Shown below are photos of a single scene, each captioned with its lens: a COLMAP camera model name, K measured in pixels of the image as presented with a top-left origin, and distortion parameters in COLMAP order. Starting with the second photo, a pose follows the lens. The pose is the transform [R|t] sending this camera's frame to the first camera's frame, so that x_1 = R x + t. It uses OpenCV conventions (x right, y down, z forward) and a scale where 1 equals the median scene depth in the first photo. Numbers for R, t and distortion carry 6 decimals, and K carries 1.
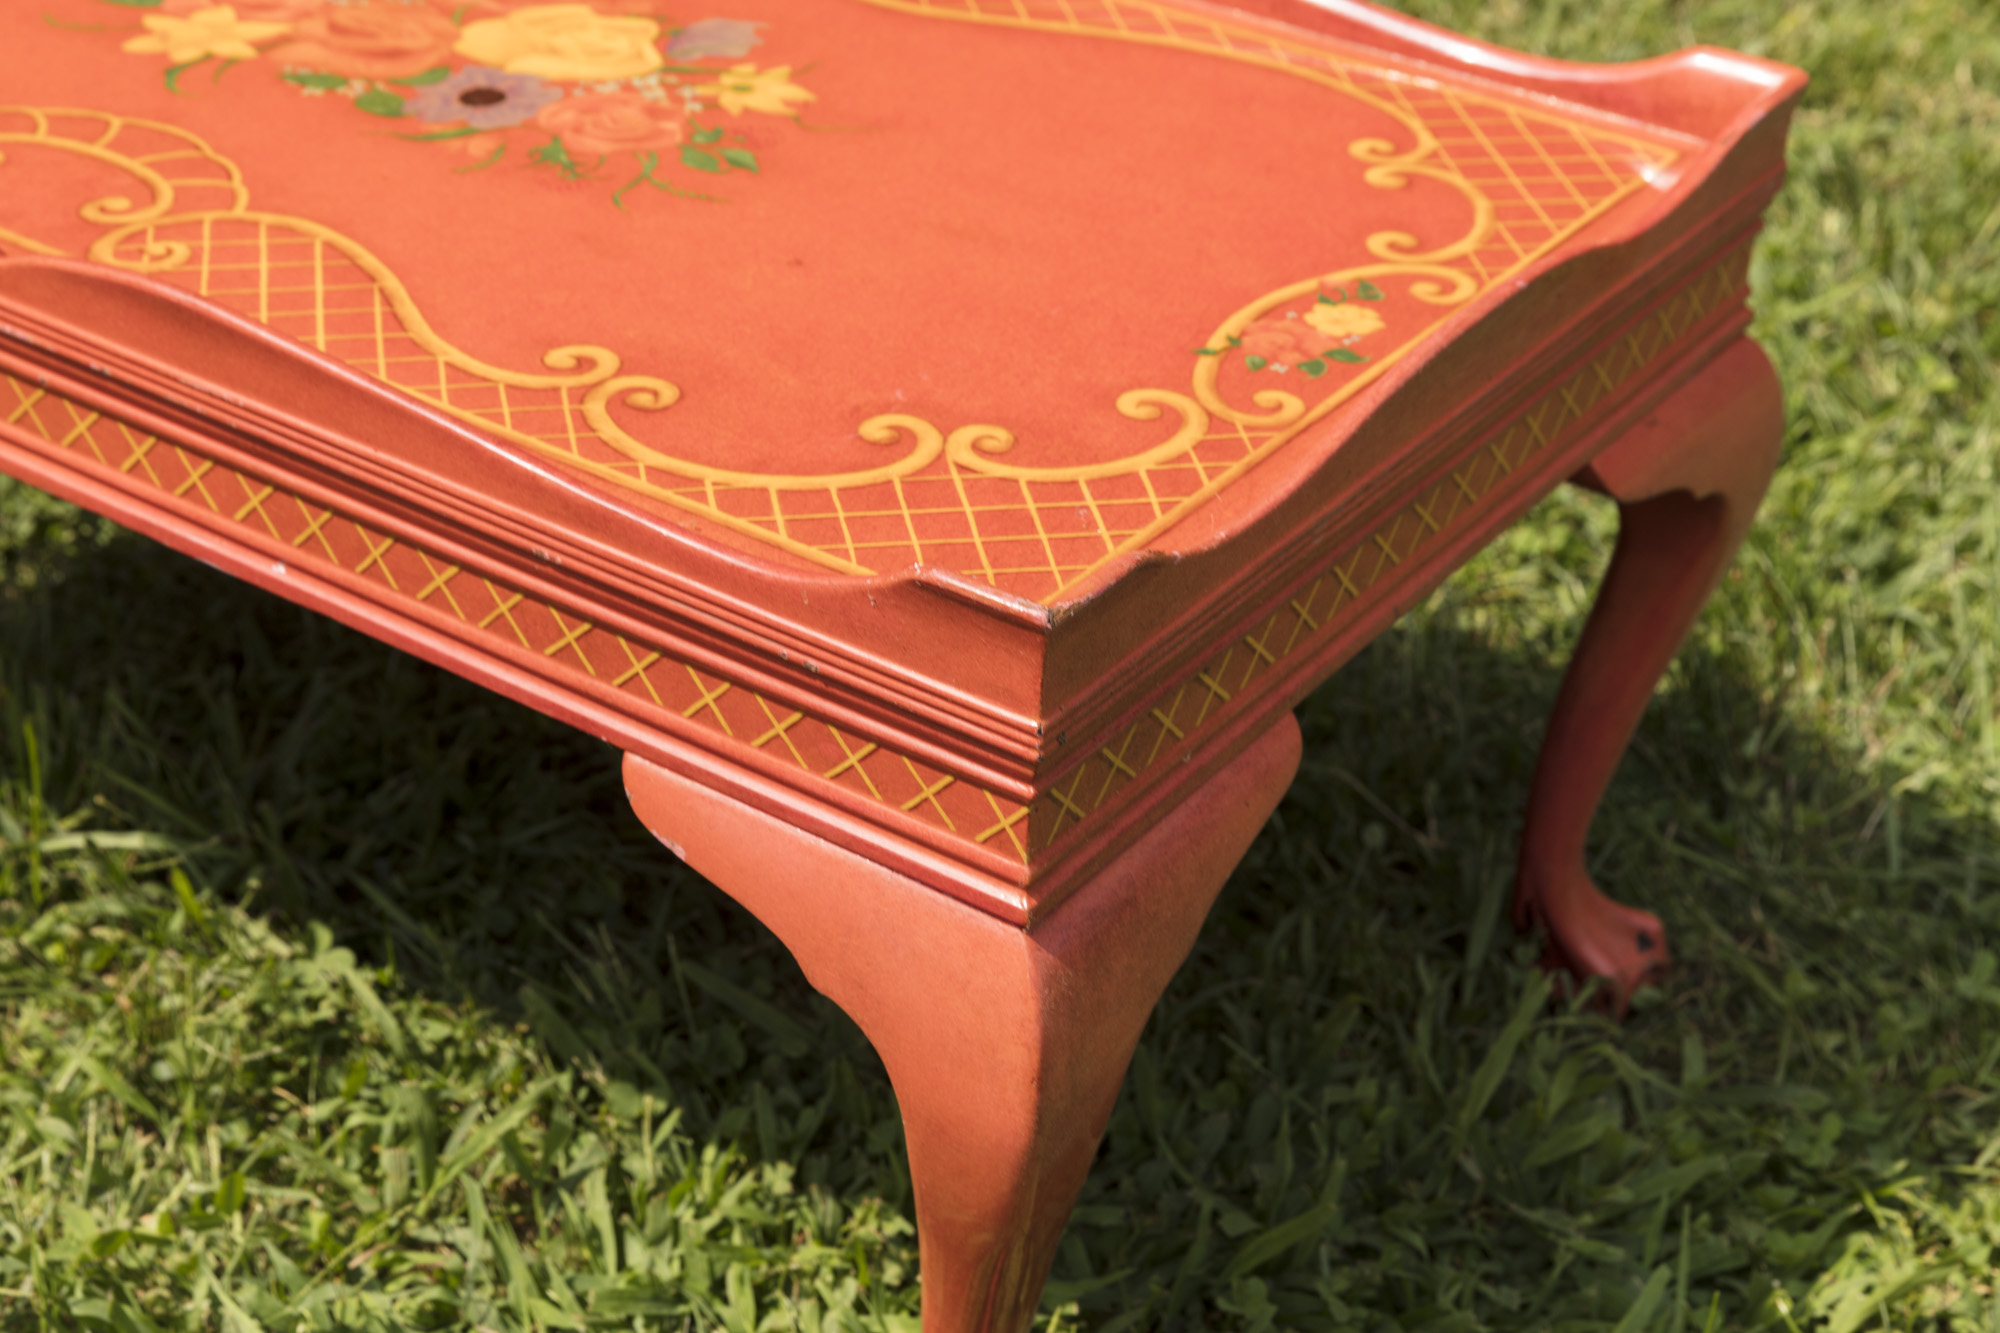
lens RADIAL K [[3248.3, 0, 984.3], [0, 3248.3, 678.0], [0, 0, 1]] dist [-0.005754, 0.000000]
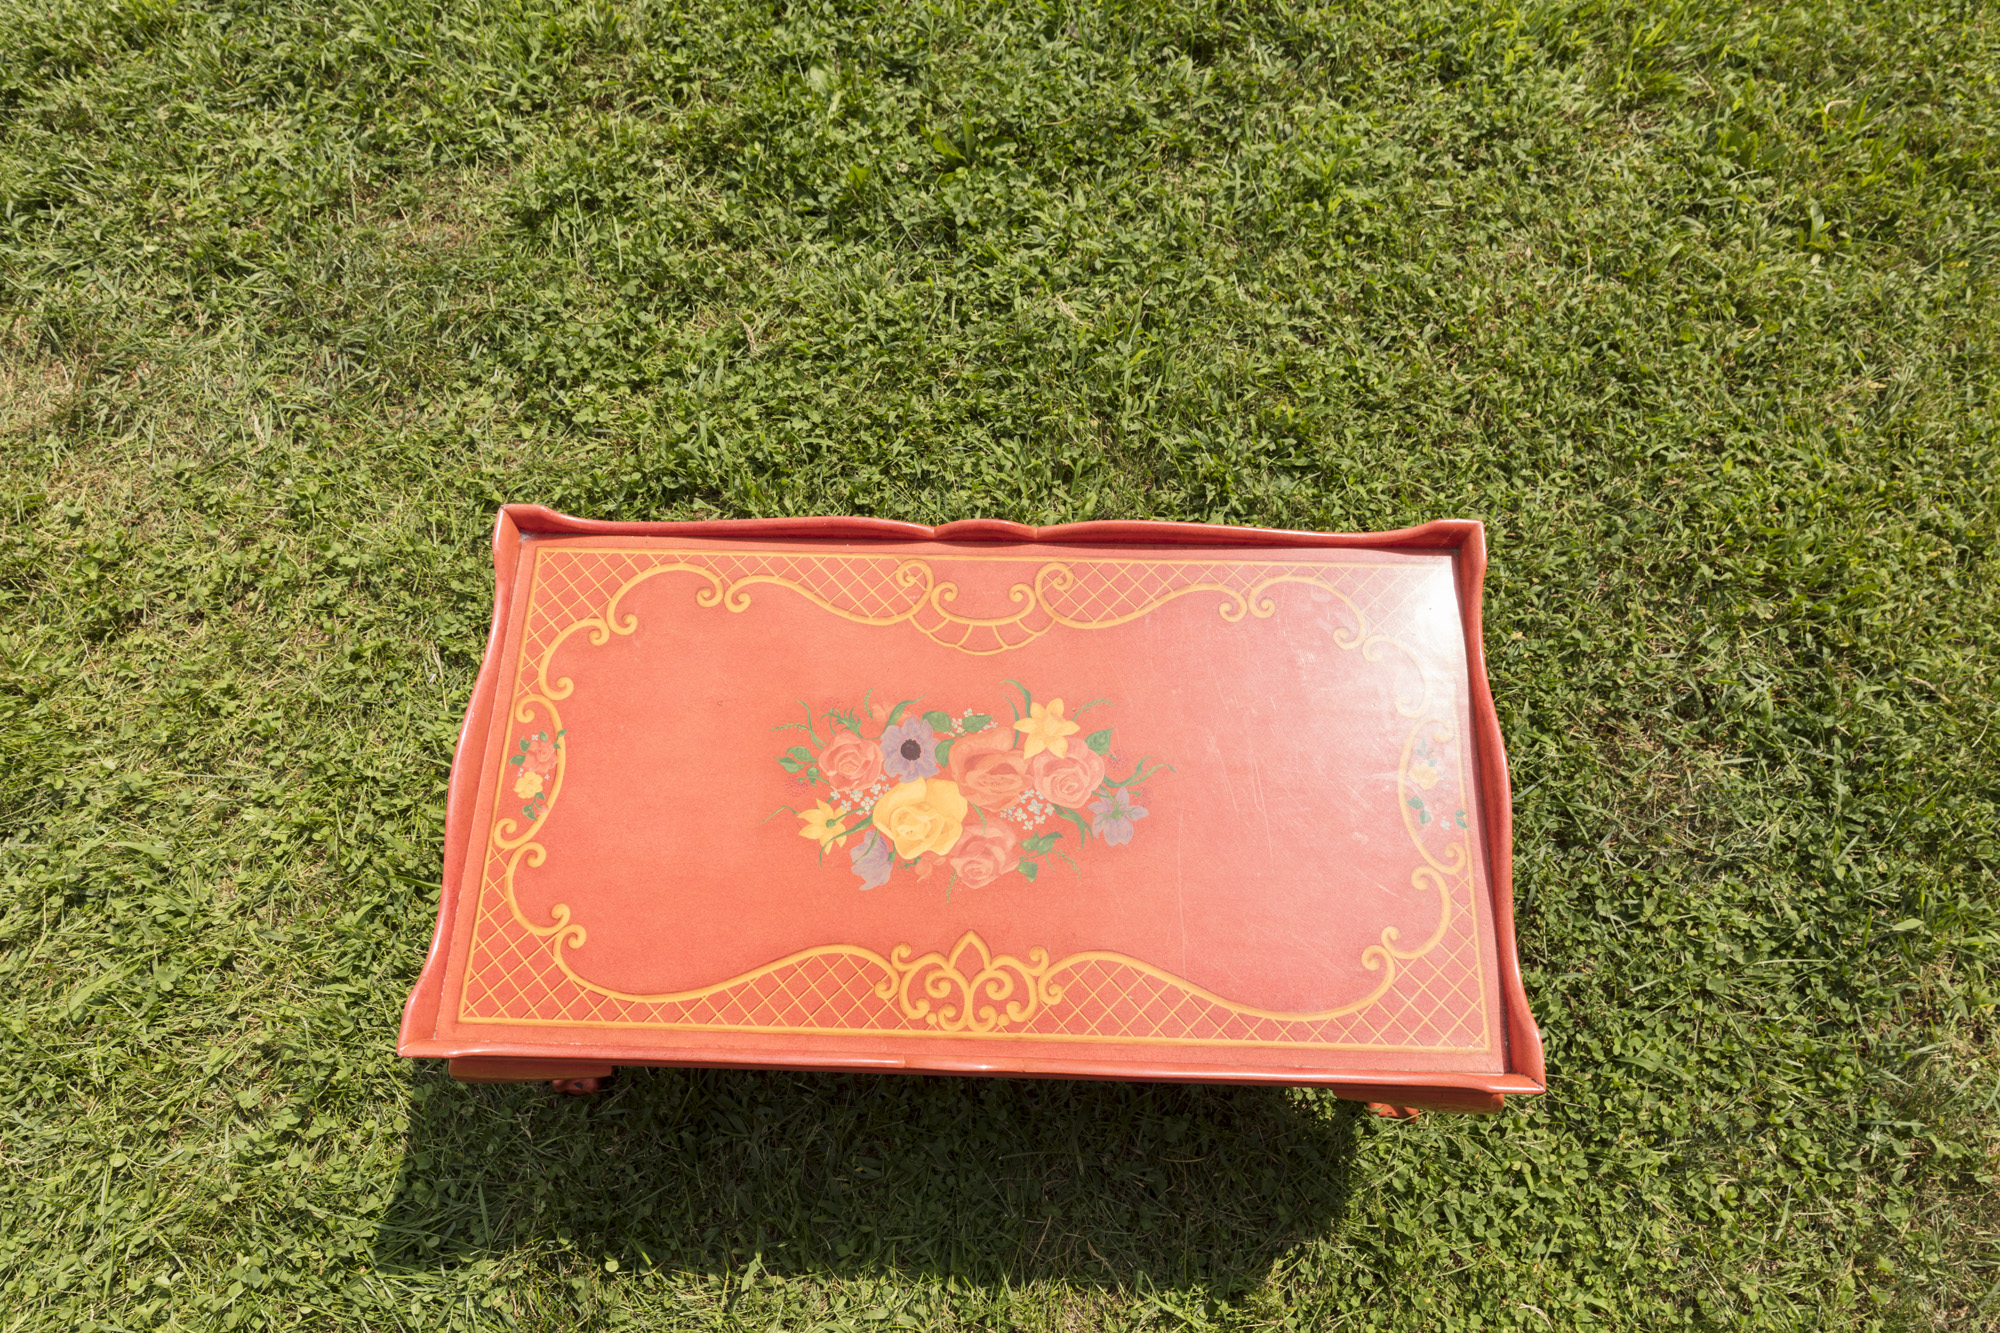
lens RADIAL K [[1293.9, 0, 1003.0], [0, 1293.9, 671.2], [0, 0, 1]] dist [-0.003653, 0.000989]
pose [[-0.838702, 0.502303, -0.210405, -0.042216], [-0.297430, -0.098848, 0.949613, -1.230811], [0.456195, 0.859023, 0.232304, 0.832608]]
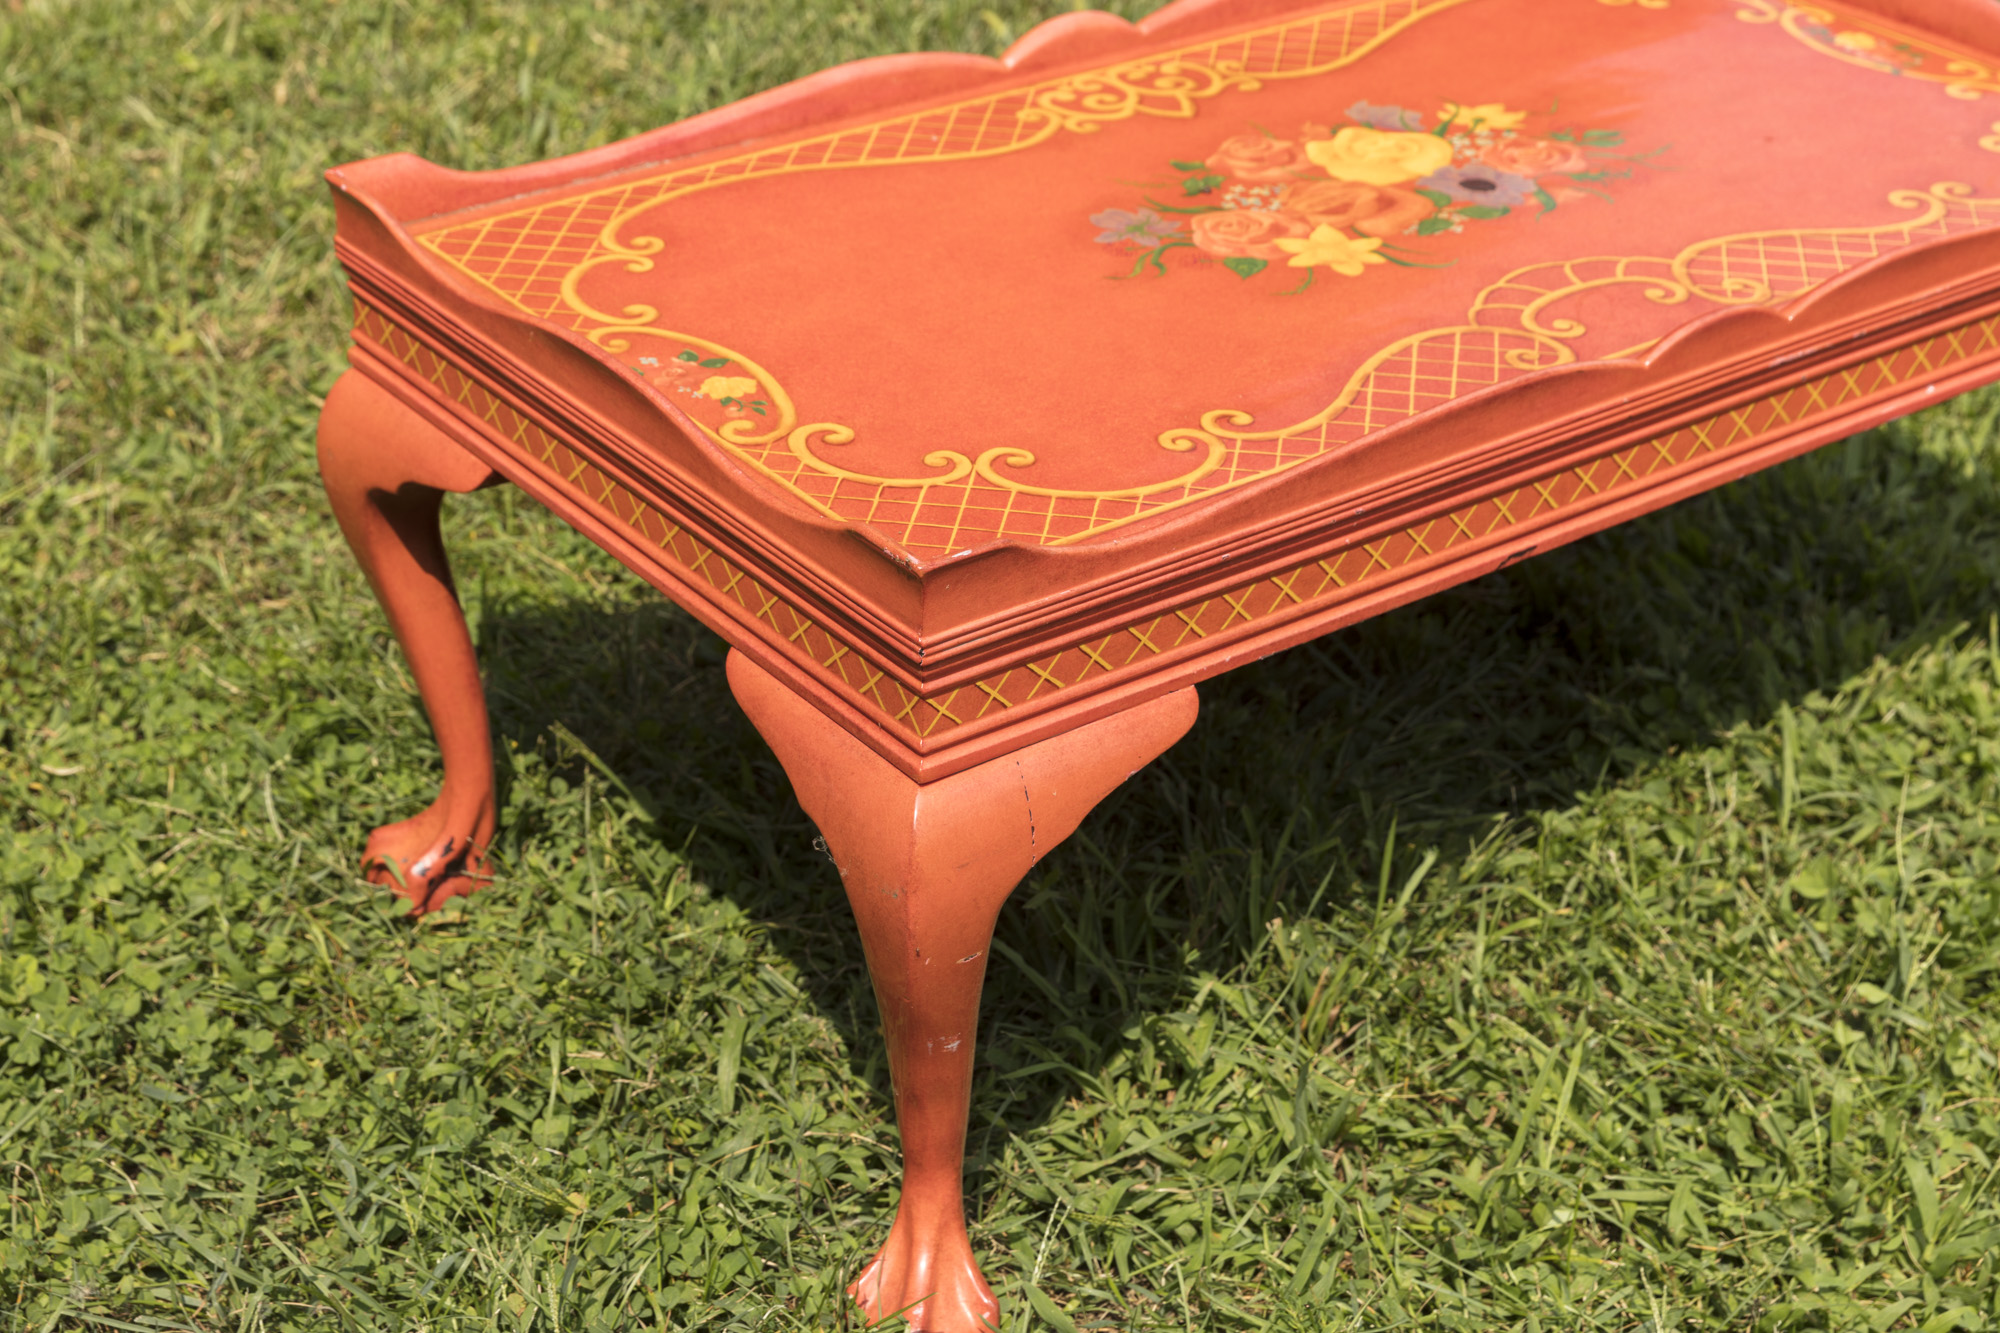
lens RADIAL K [[3437.9, 0, 988.3], [0, 3437.9, 667.6], [0, 0, 1]] dist [0.022640, 0.000000]
pose [[0.314133, -0.500683, 0.806620, -1.689231], [0.498322, 0.810136, 0.308797, -0.635883], [-0.808081, 0.304953, 0.503992, 0.532344]]
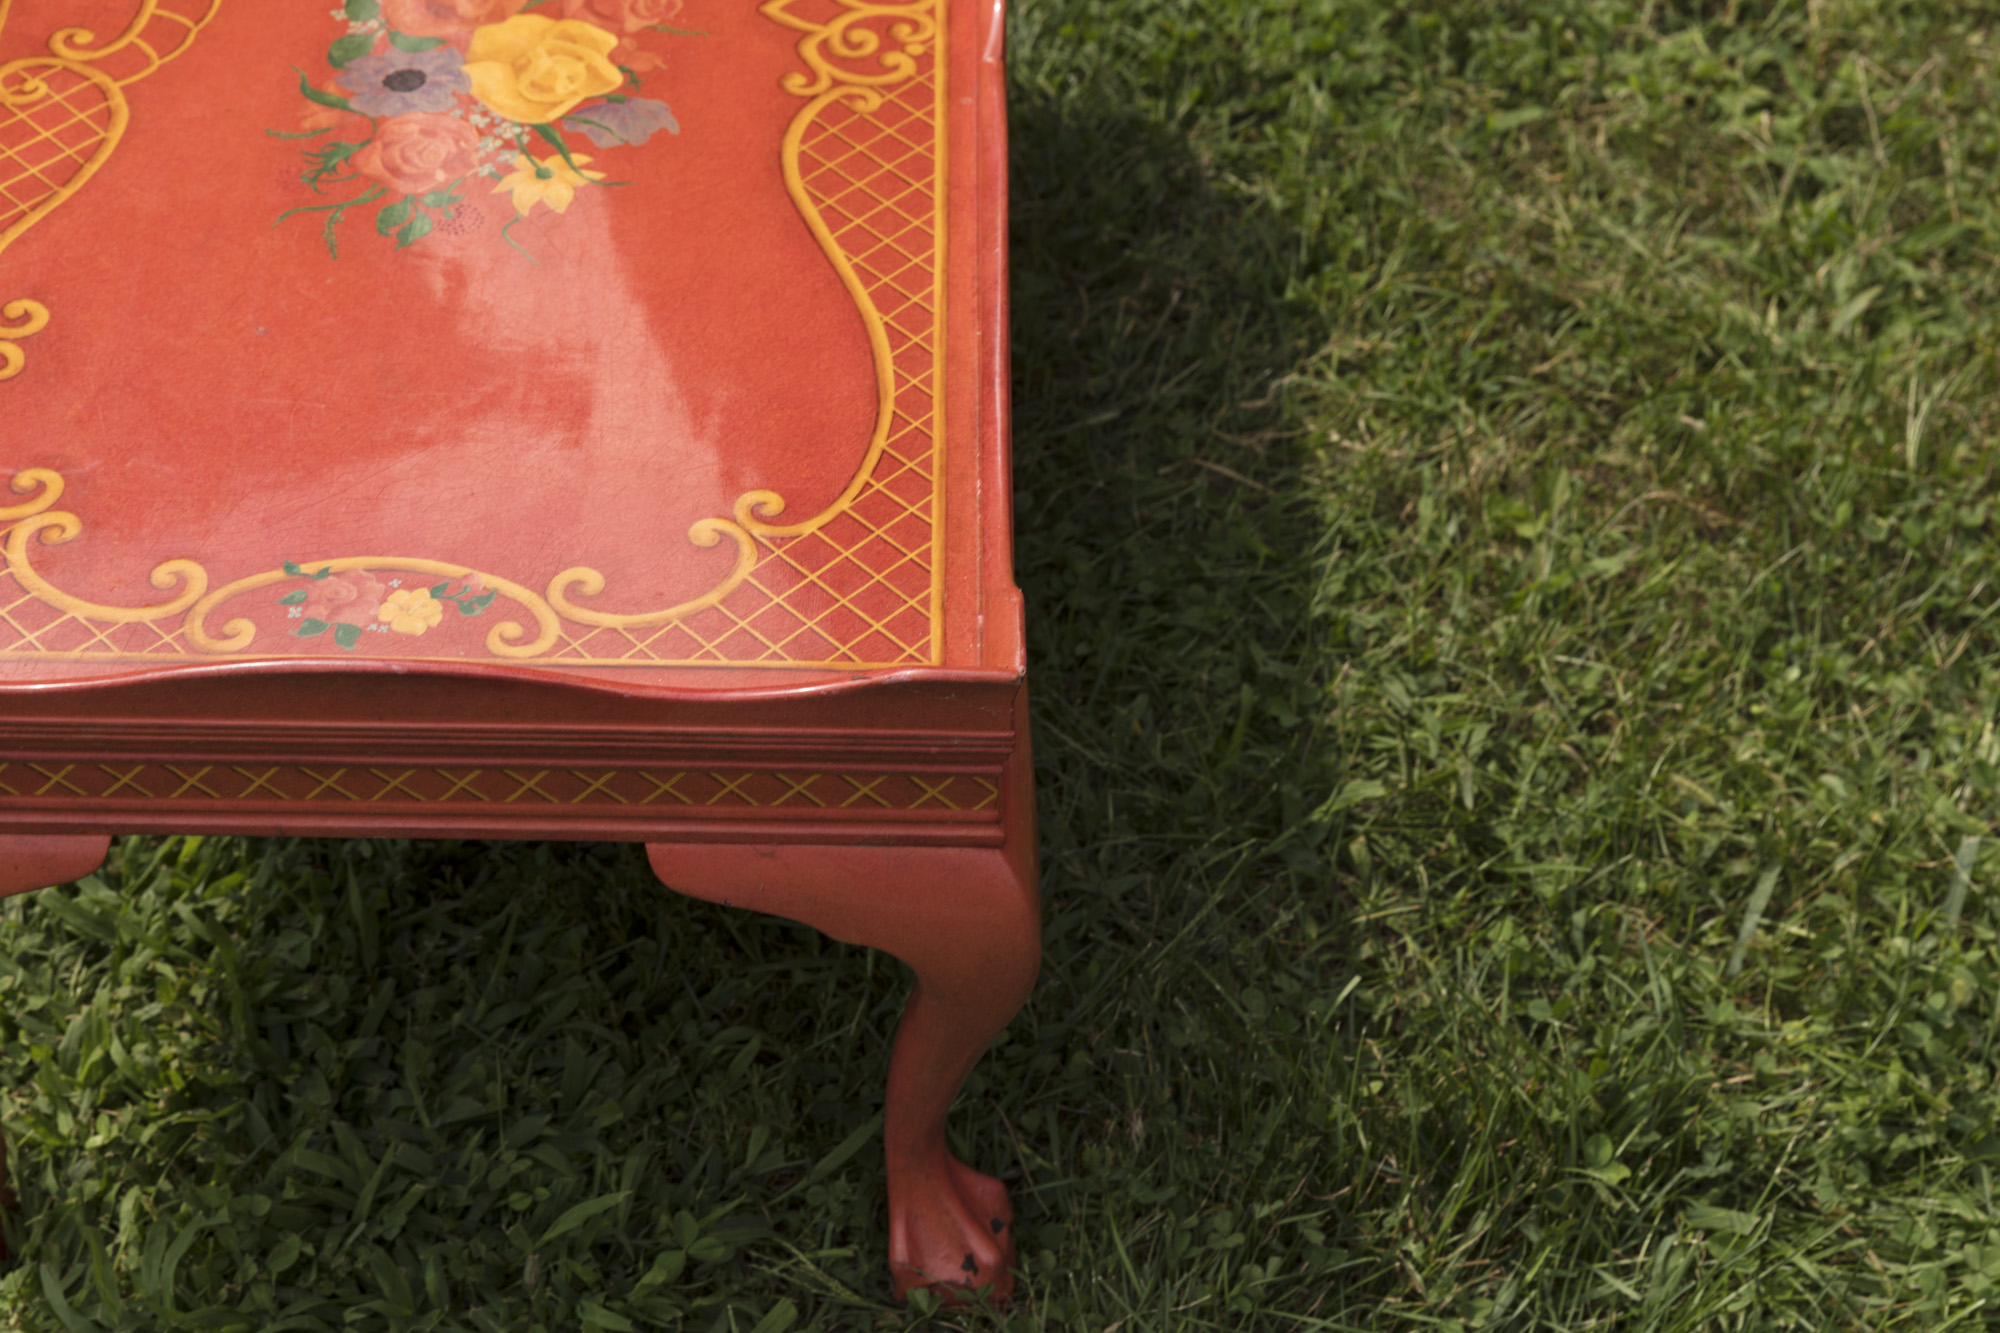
lens RADIAL K [[3437.9, 0, 998.7], [0, 3437.9, 664.8], [0, 0, 1]] dist [0.022640, 0.000000]
pose [[0.575565, 0.570046, -0.586322, 0.966914], [-0.433282, 0.820657, 0.372543, -0.645134], [0.693536, 0.039620, 0.719332, 0.240349]]
